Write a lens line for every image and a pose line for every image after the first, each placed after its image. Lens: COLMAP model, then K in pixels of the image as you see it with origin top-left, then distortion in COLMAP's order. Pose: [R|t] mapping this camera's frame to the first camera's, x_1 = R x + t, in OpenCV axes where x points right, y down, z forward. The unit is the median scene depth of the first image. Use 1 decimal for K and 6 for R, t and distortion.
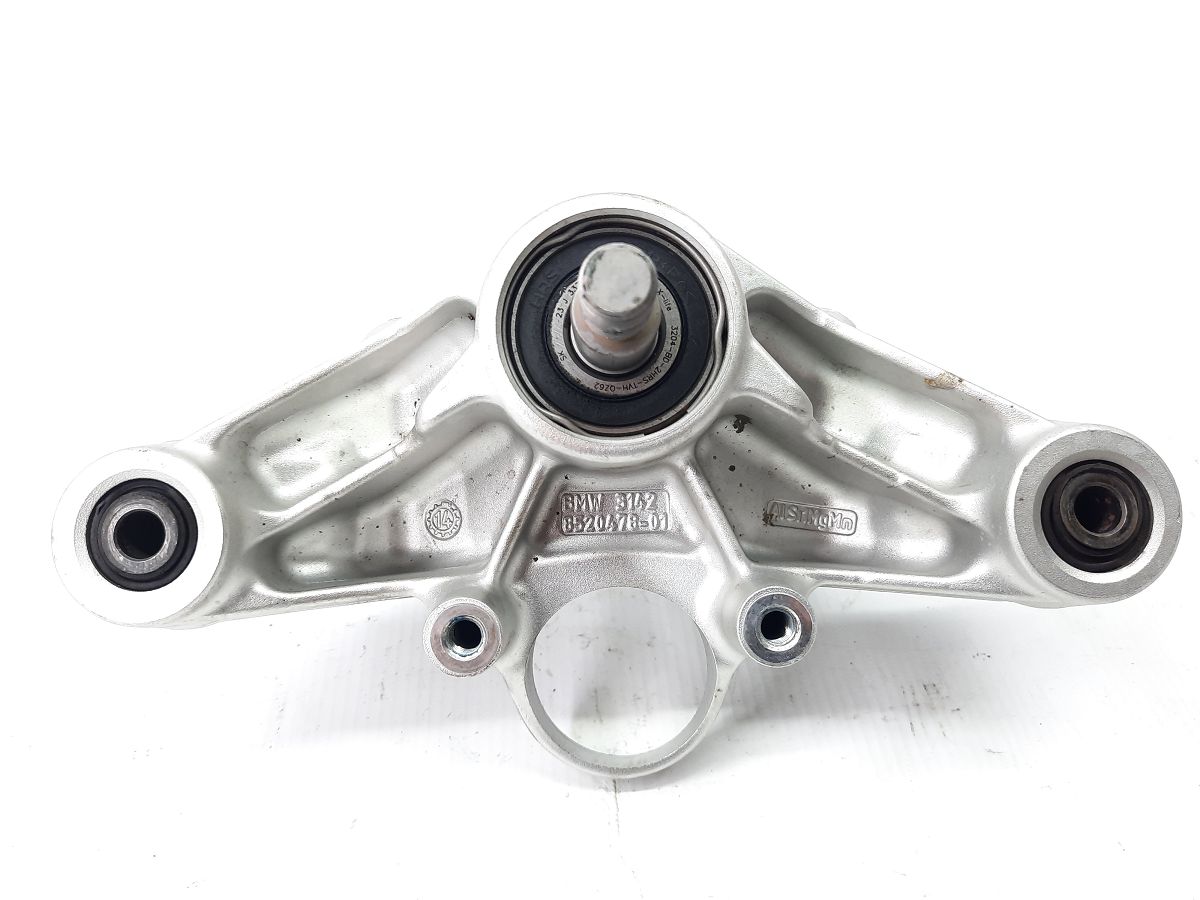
lens RADIAL K [[932.9, 0, 600.0], [0, 932.9, 450.0], [0, 0, 1]] dist [0.072604, -0.124168]
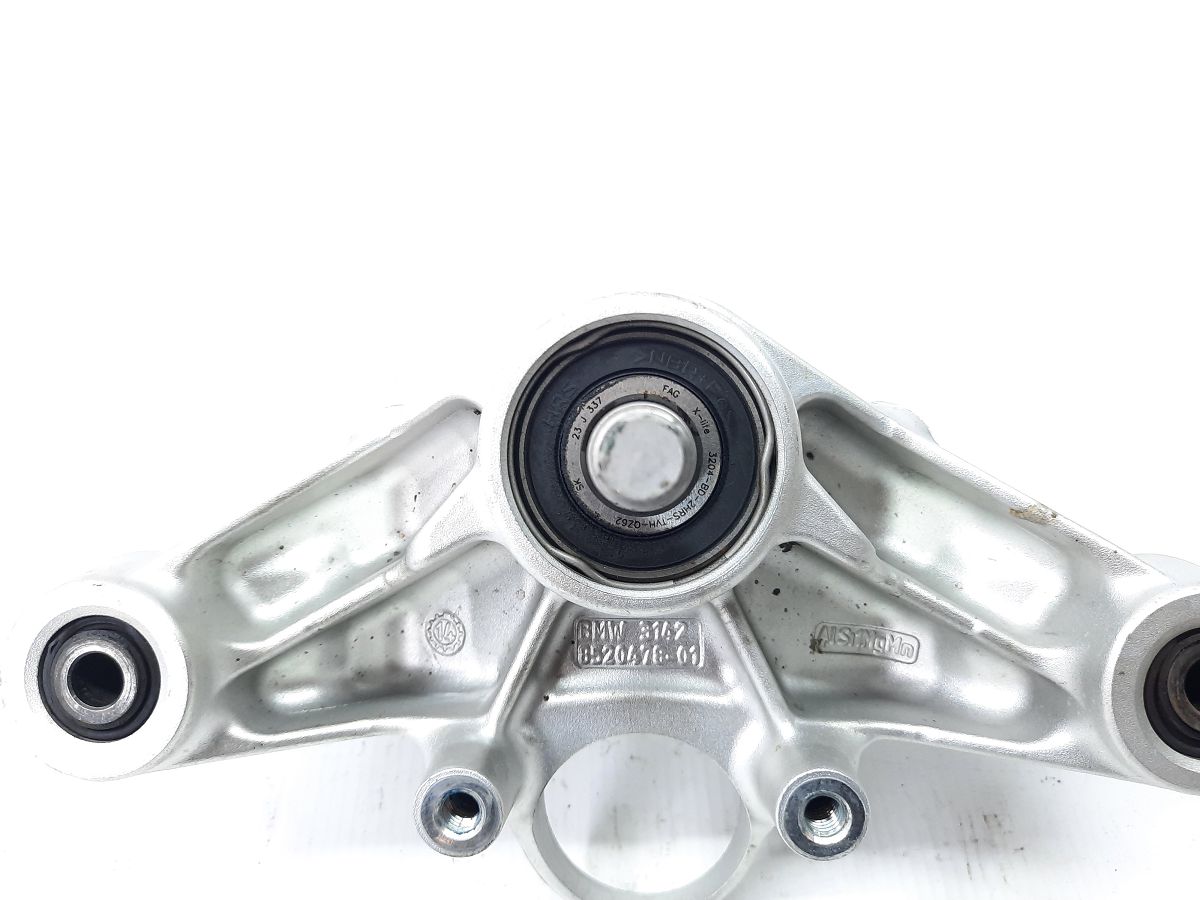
lens RADIAL K [[932.9, 0, 600.0], [0, 932.9, 450.0], [0, 0, 1]] dist [0.072604, -0.124168]
pose [[0.998917, 0.022641, -0.040649, 0.011976], [-0.018874, 0.995692, 0.090776, -0.200682], [0.042529, -0.089910, 0.995041, 0.154677]]
